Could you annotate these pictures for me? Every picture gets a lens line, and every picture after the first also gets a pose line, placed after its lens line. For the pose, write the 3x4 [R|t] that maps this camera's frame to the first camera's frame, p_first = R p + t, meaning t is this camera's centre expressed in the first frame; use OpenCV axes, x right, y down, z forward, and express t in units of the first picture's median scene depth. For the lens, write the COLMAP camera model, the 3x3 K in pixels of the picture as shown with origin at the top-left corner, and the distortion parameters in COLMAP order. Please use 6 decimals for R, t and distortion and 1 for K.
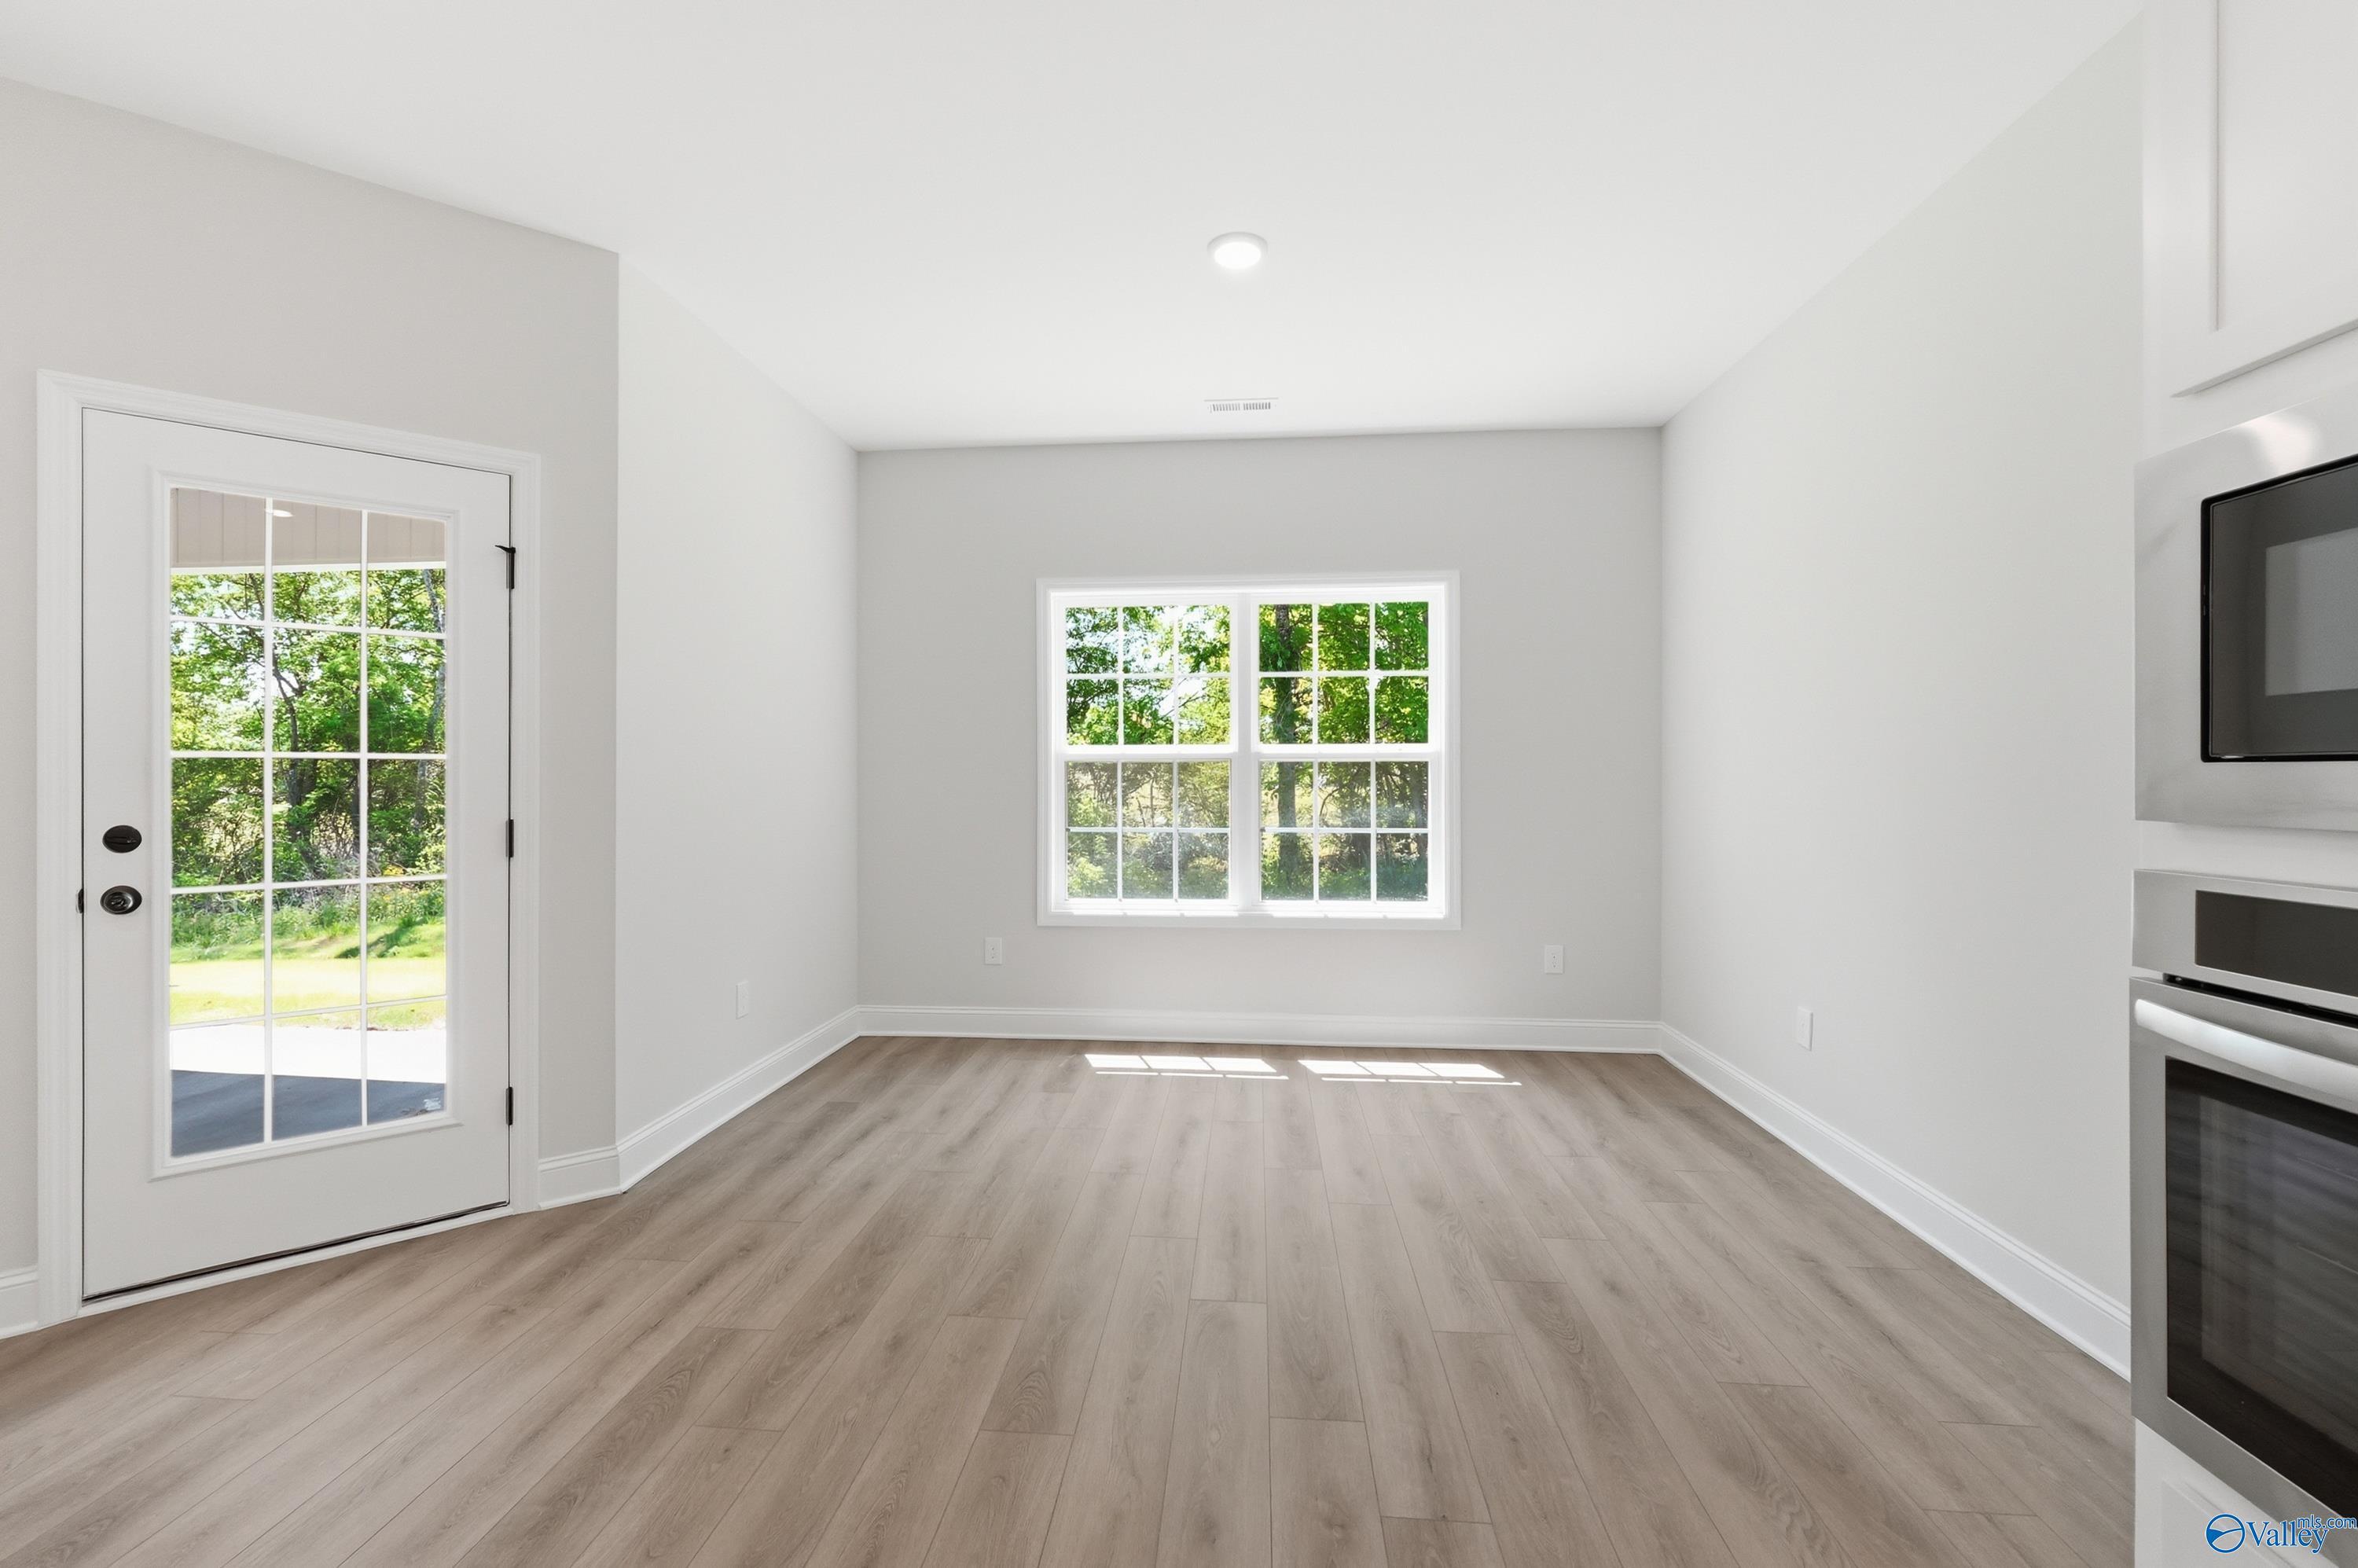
lens RADIAL K [[1009.8, 0, 1174.2], [0, 1009.8, 776.4], [0, 0, 1]] dist [-0.004361, 0.000335]
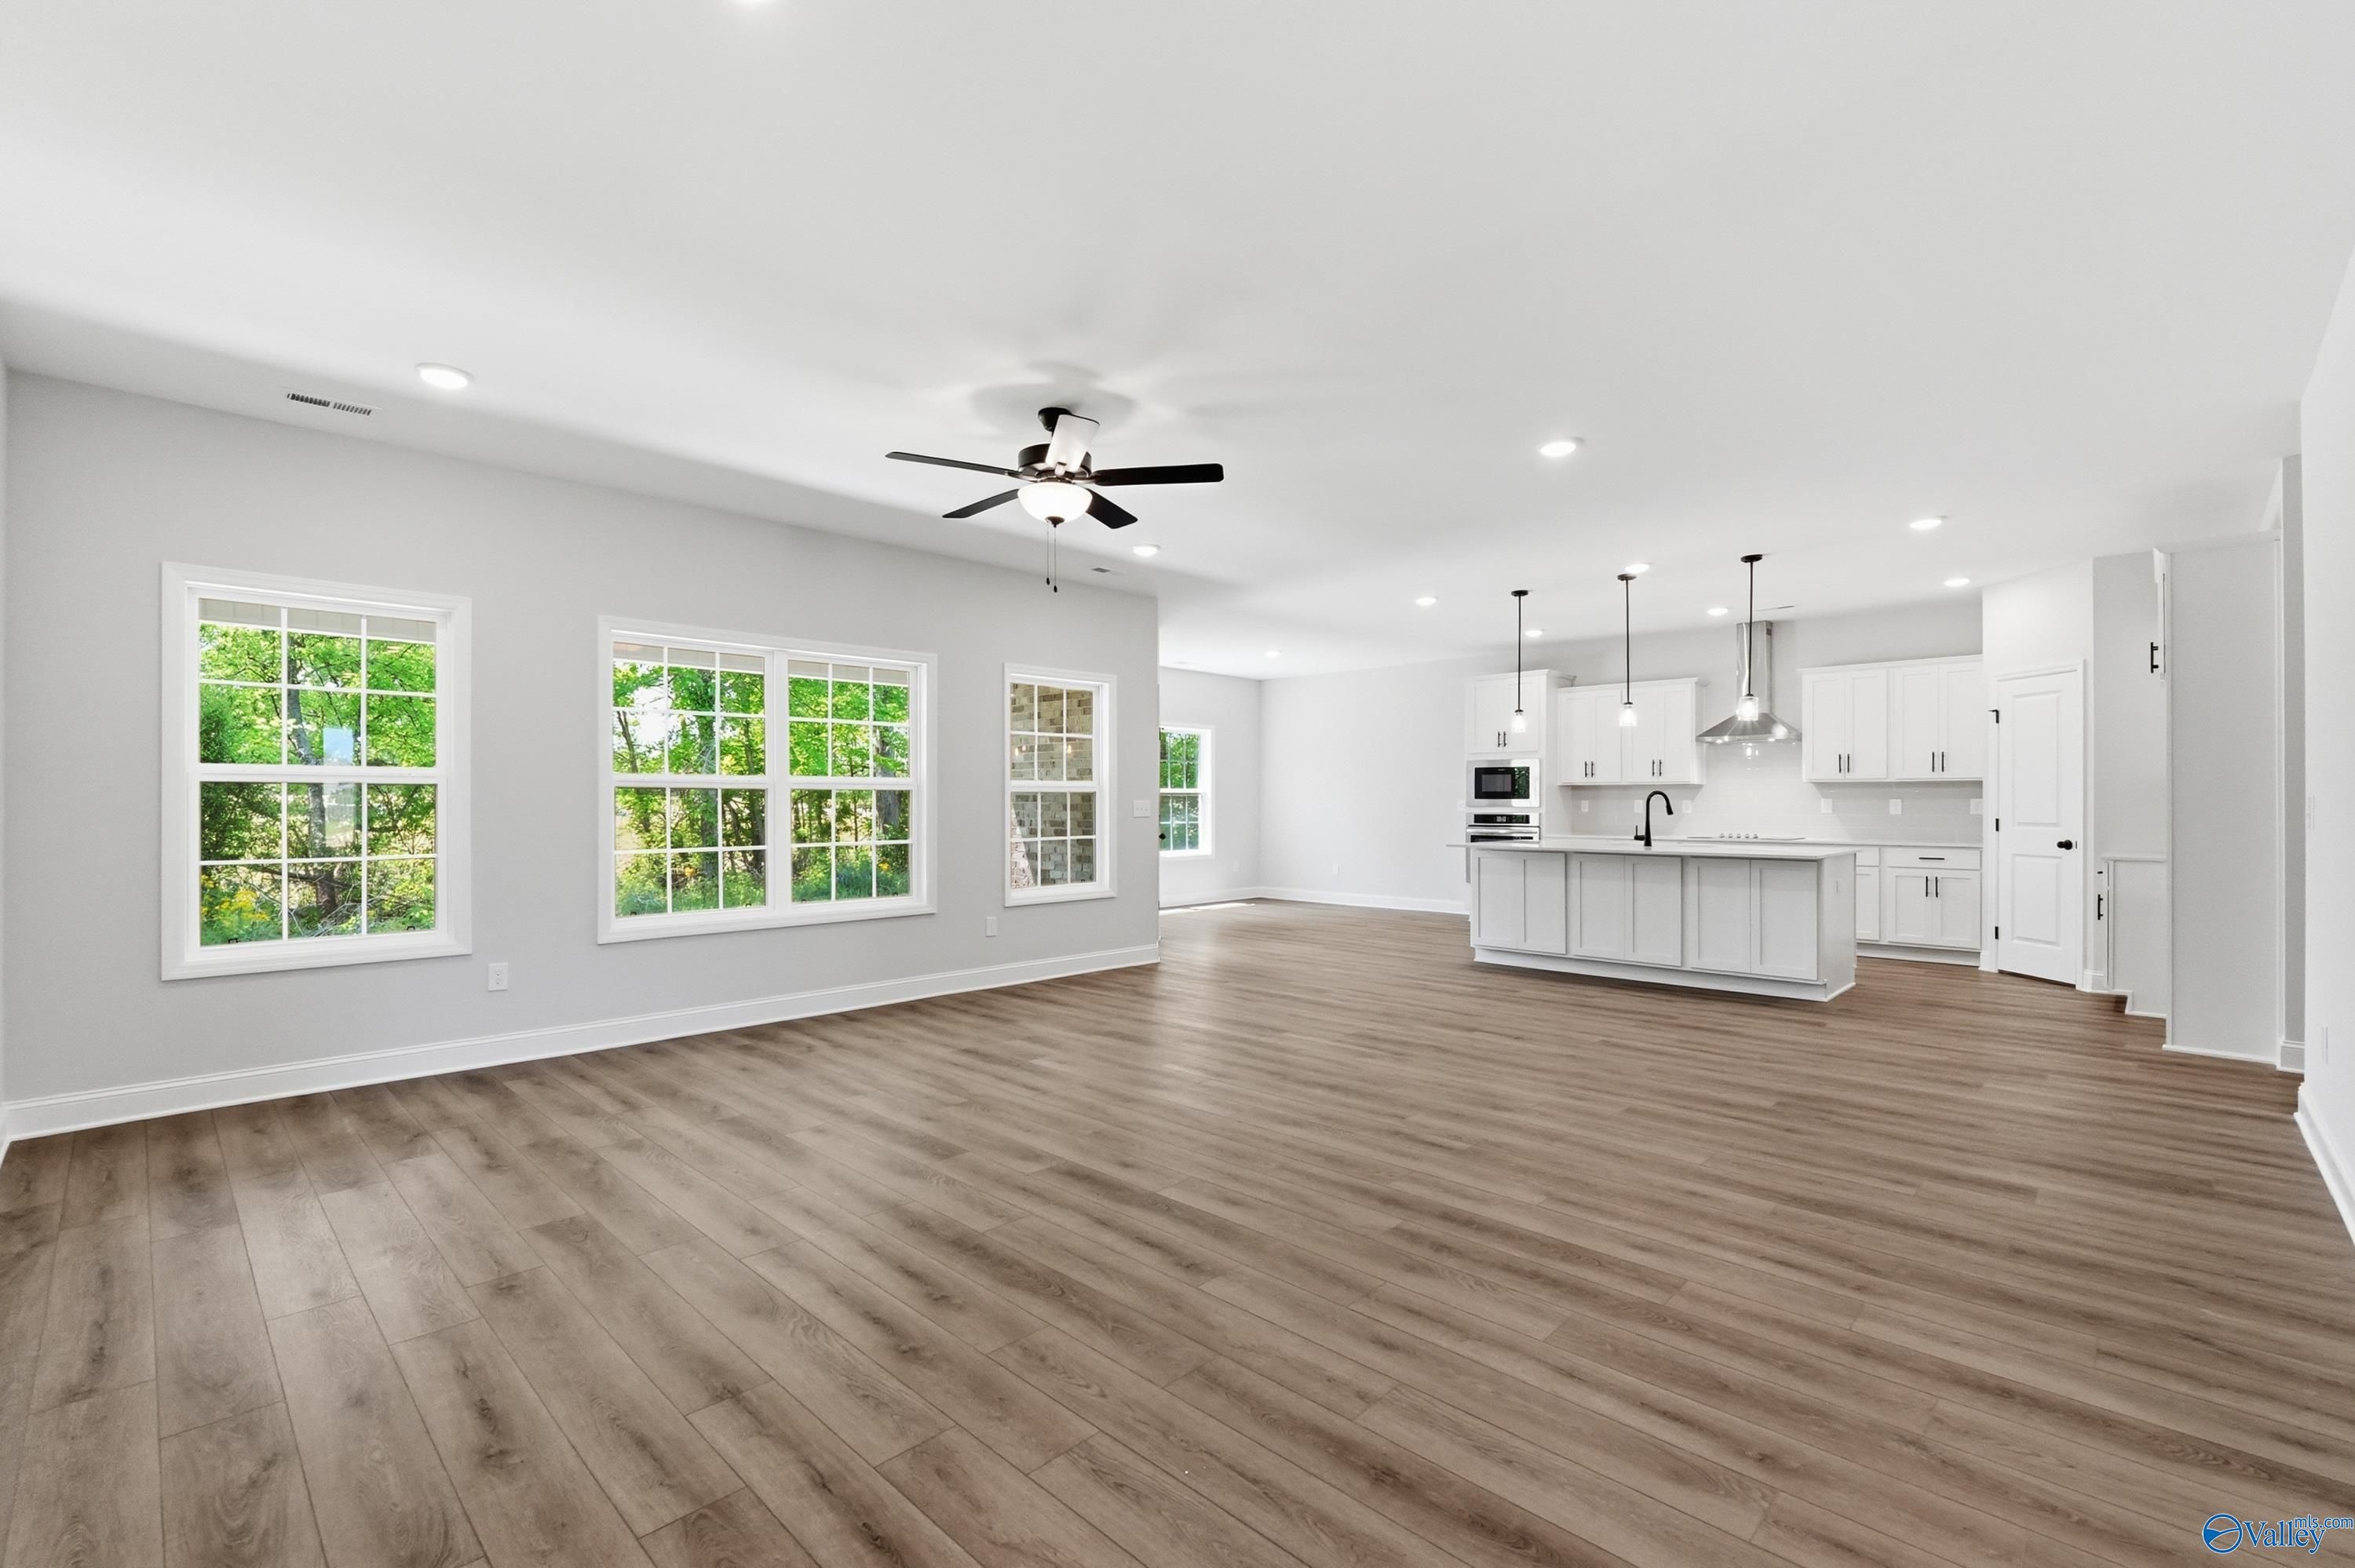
lens RADIAL K [[1008.4, 0, 1172.3], [0, 1008.4, 796.6], [0, 0, 1]] dist [-0.004361, 0.000335]
pose [[0.631730, 0.001626, 0.775187, -6.663544], [0.003009, 0.999985, -0.004550, -0.000954], [-0.775183, 0.005207, 0.631716, -2.213468]]
